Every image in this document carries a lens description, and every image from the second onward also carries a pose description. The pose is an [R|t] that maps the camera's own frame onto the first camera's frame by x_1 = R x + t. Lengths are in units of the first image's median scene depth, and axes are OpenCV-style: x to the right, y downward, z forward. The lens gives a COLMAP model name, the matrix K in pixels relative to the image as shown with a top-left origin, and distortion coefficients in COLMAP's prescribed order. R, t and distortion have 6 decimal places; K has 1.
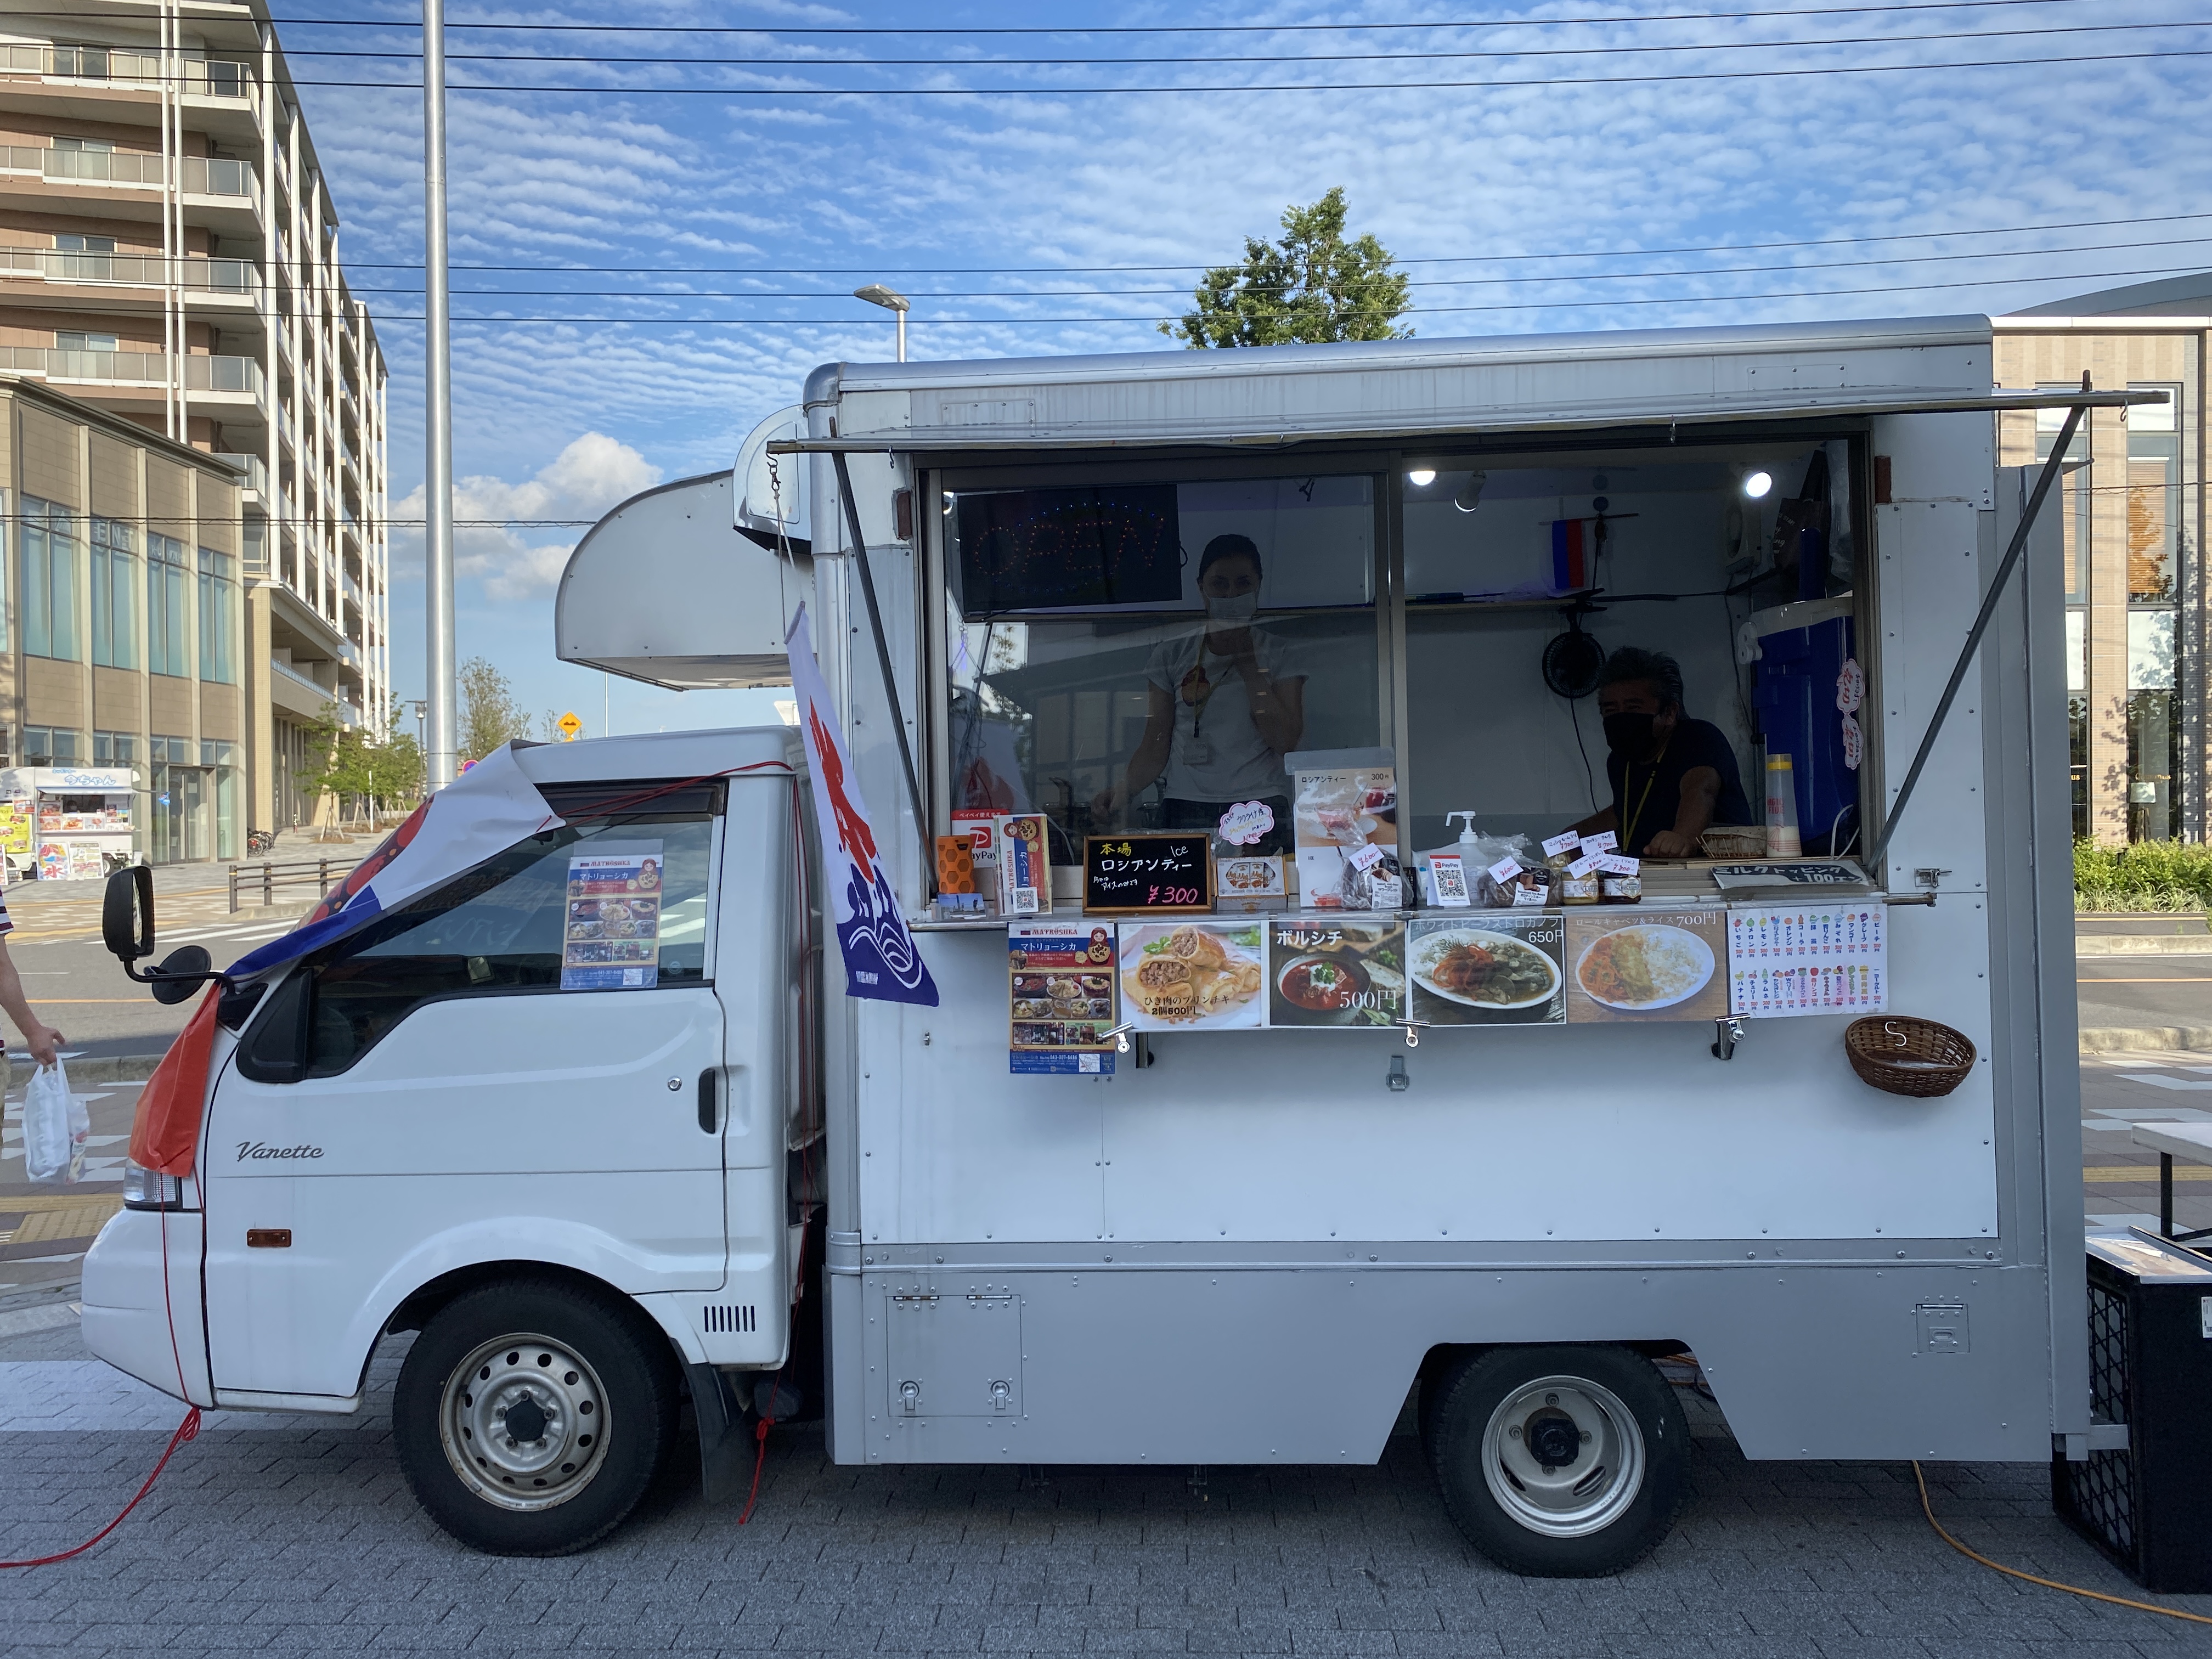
lens RADIAL K [[1687.8, 0, 1084.0], [0, 1687.8, 822.3], [0, 0, 1]] dist [0.045139, -0.047564]
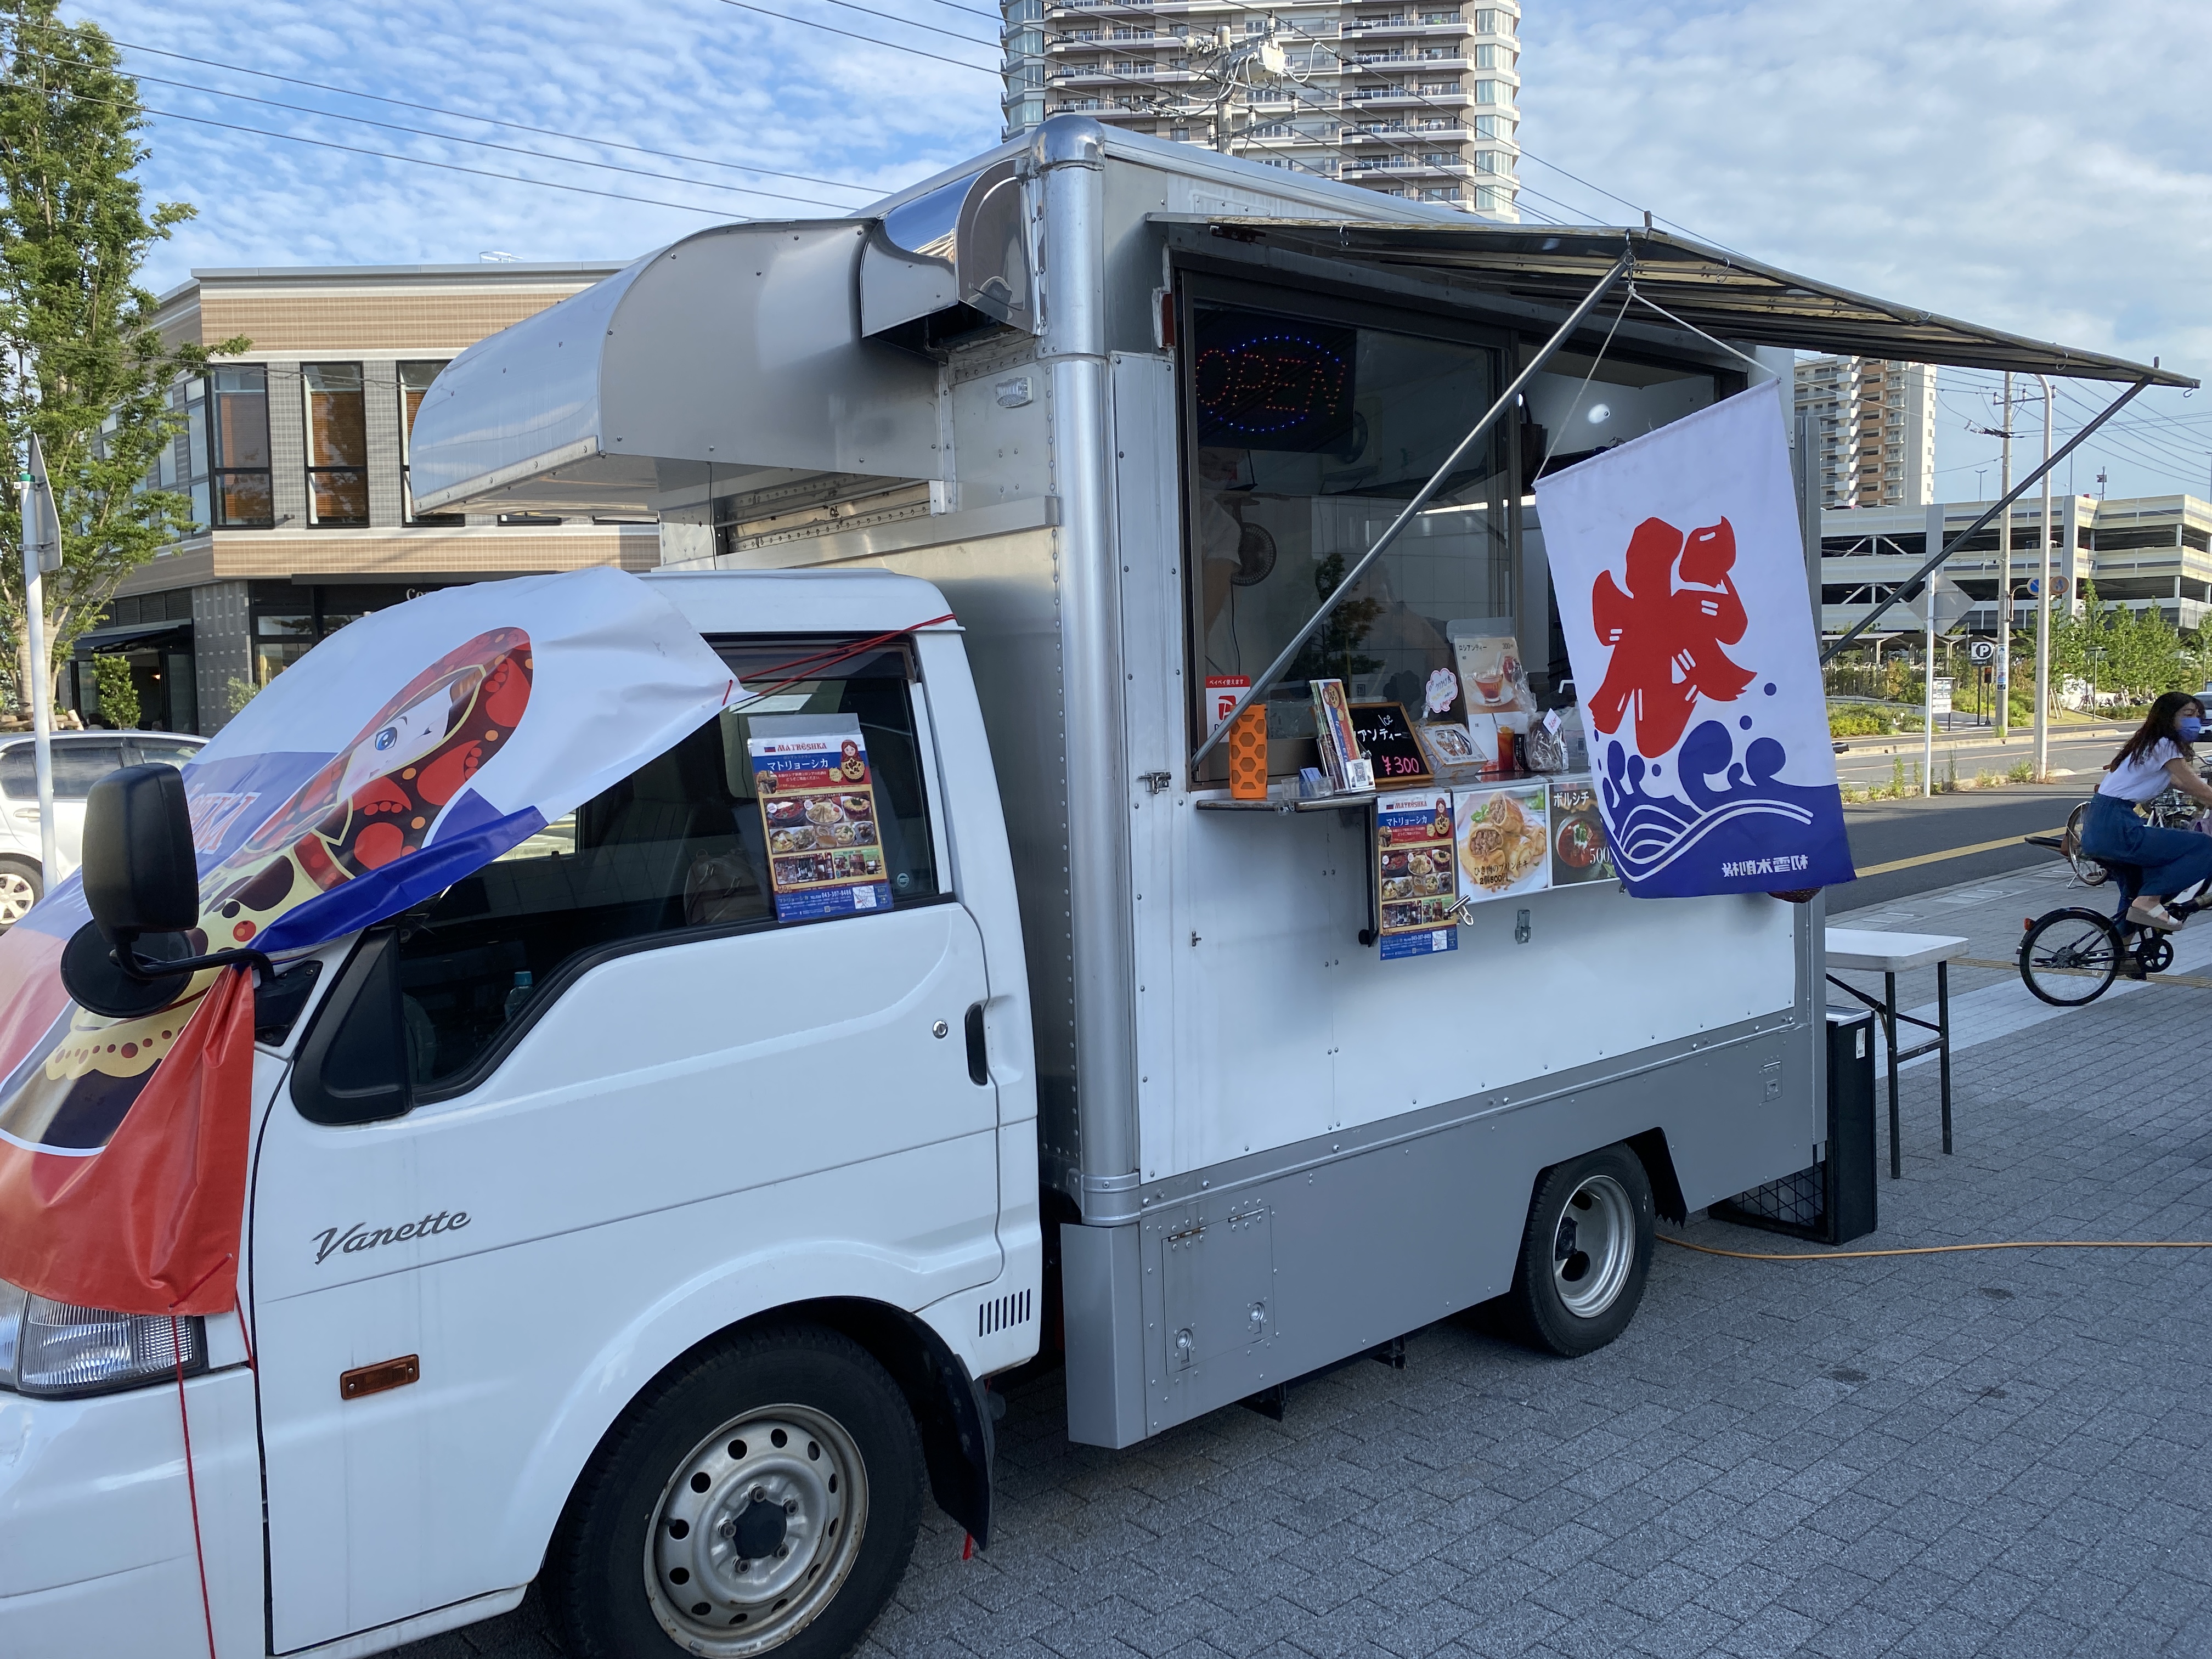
lens RADIAL K [[1687.8, 0, 1086.0], [0, 1687.8, 816.4], [0, 0, 1]] dist [0.045139, -0.047564]
pose [[0.723906, -0.047443, 0.688265, -0.797603], [0.010400, 0.998270, 0.057872, 0.015743], [-0.689820, -0.034736, 0.723147, 0.452287]]
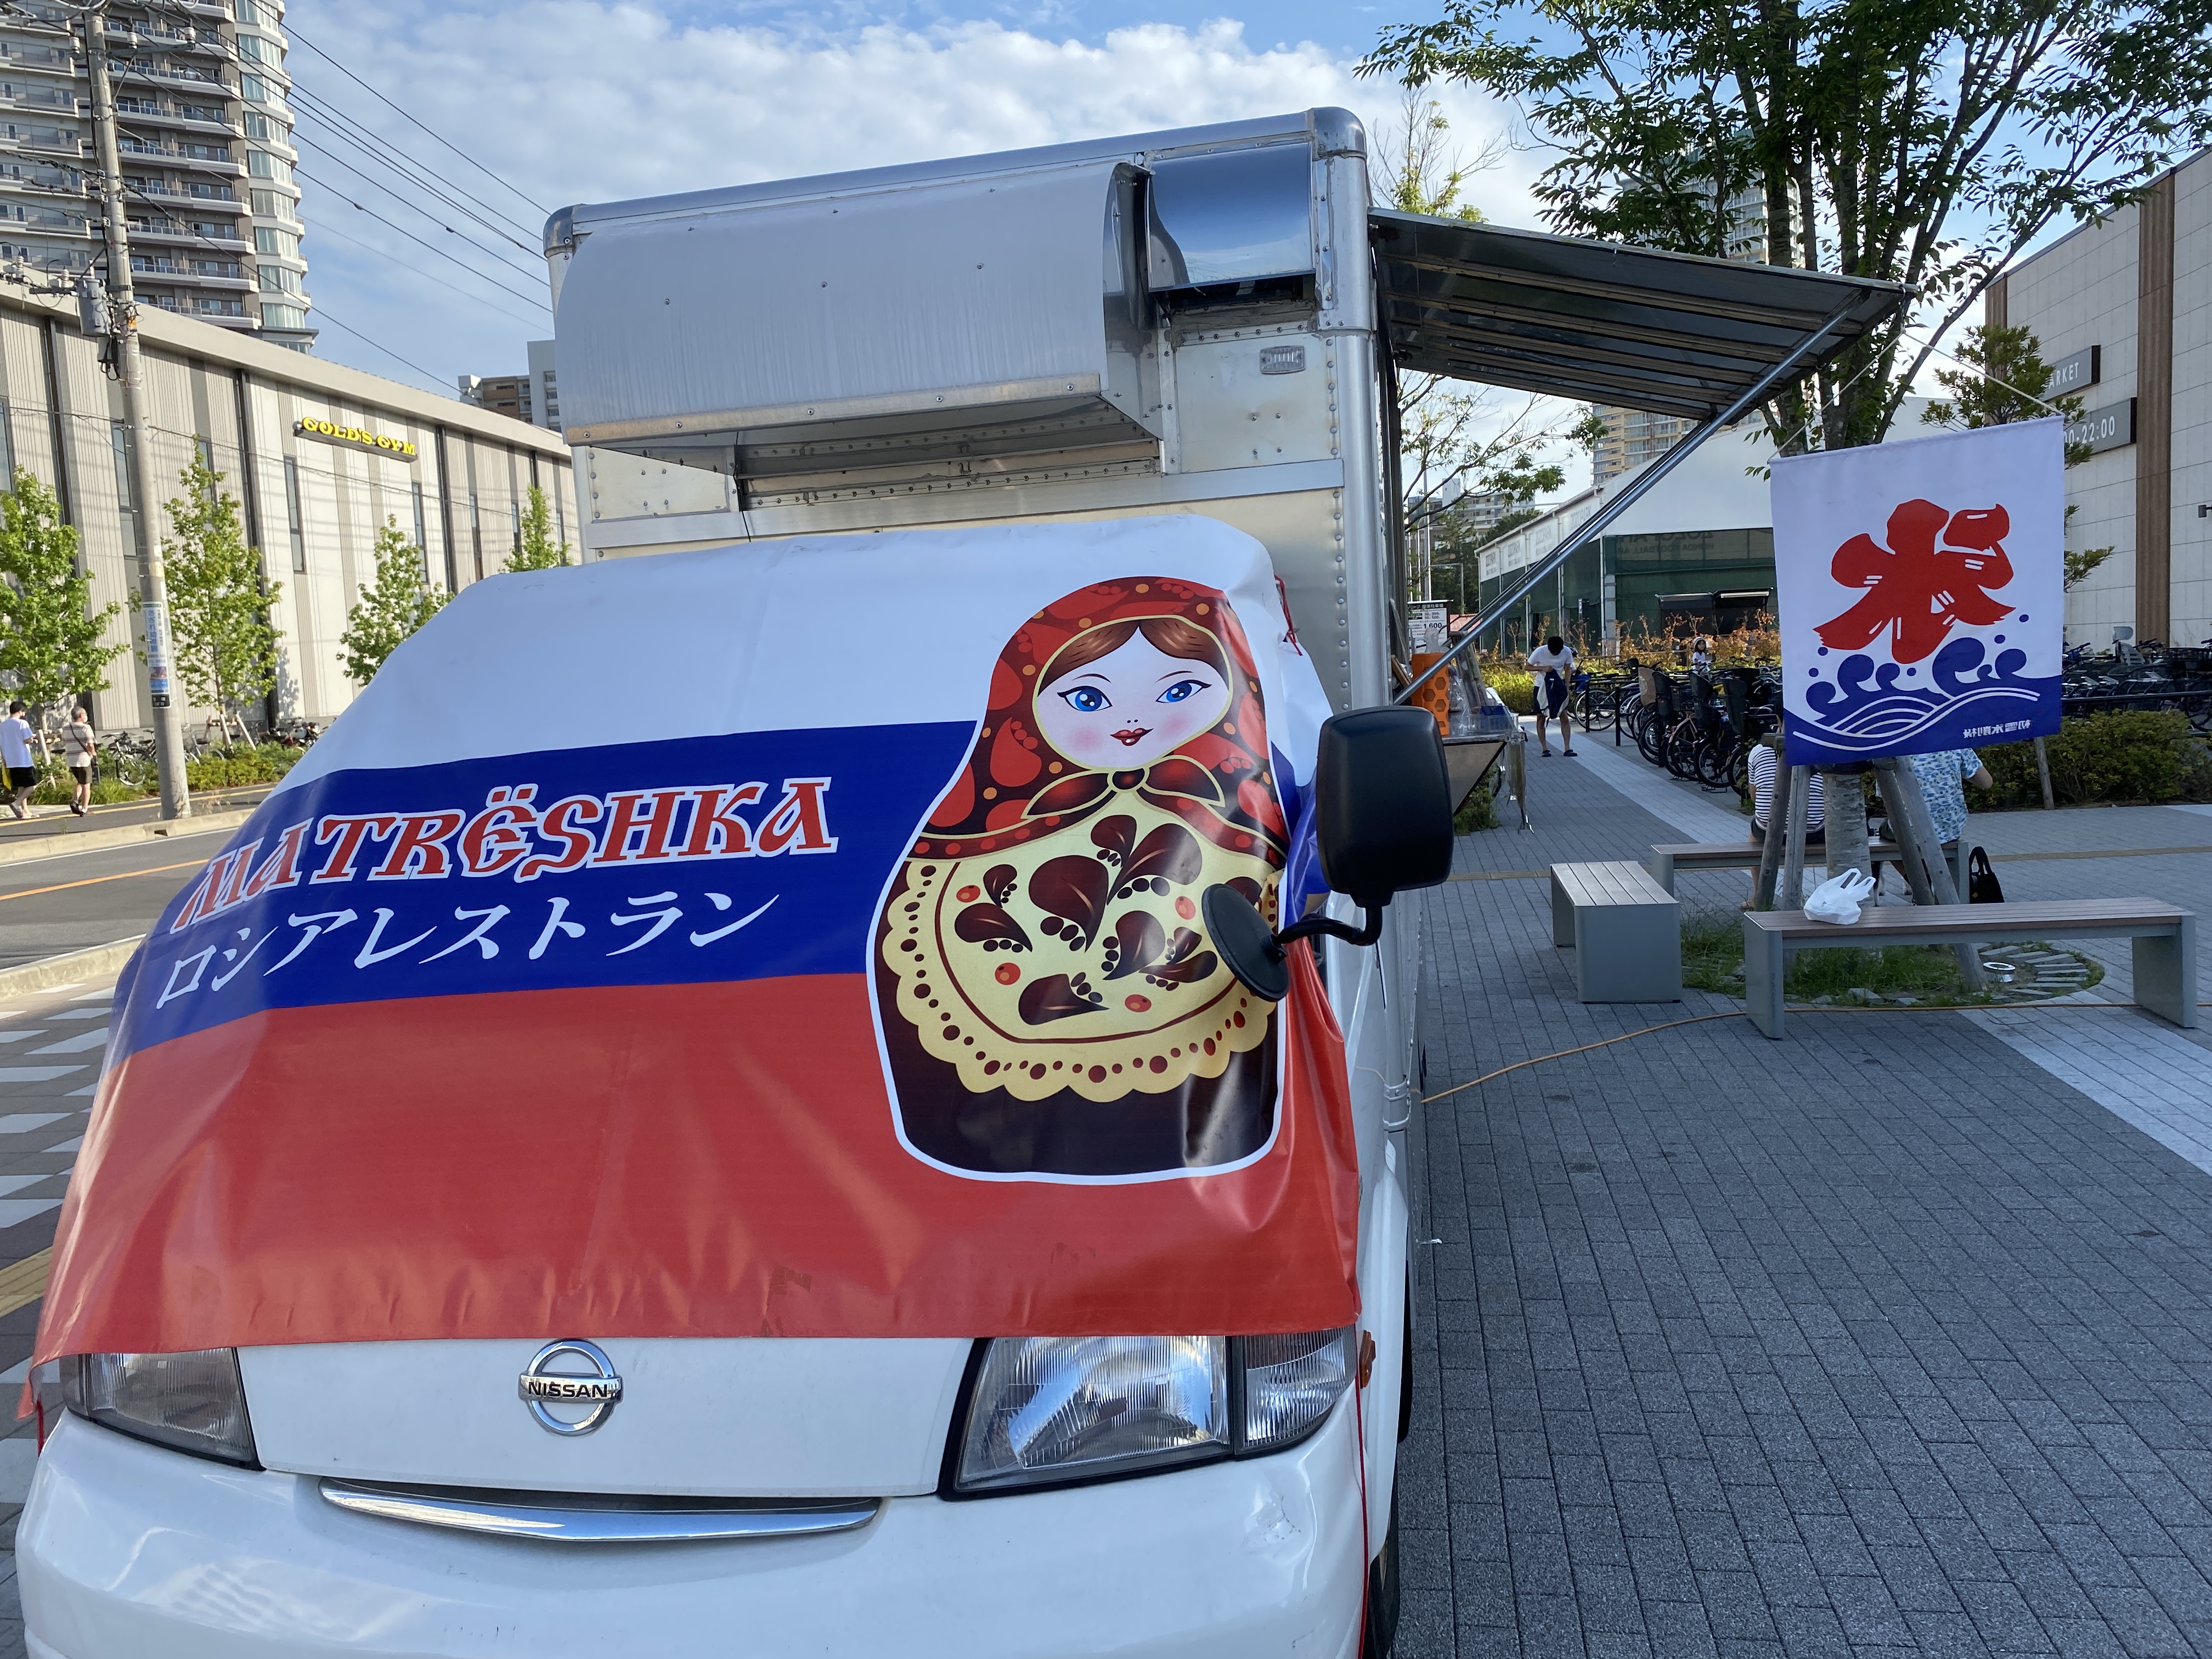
lens RADIAL K [[1687.8, 0, 1103.0], [0, 1687.8, 812.0], [0, 0, 1]] dist [0.045139, -0.047564]
pose [[0.145325, -0.081831, 0.985994, -1.176685], [0.053898, 0.995749, 0.074697, 0.018465], [-0.987915, 0.042288, 0.149118, 1.124074]]
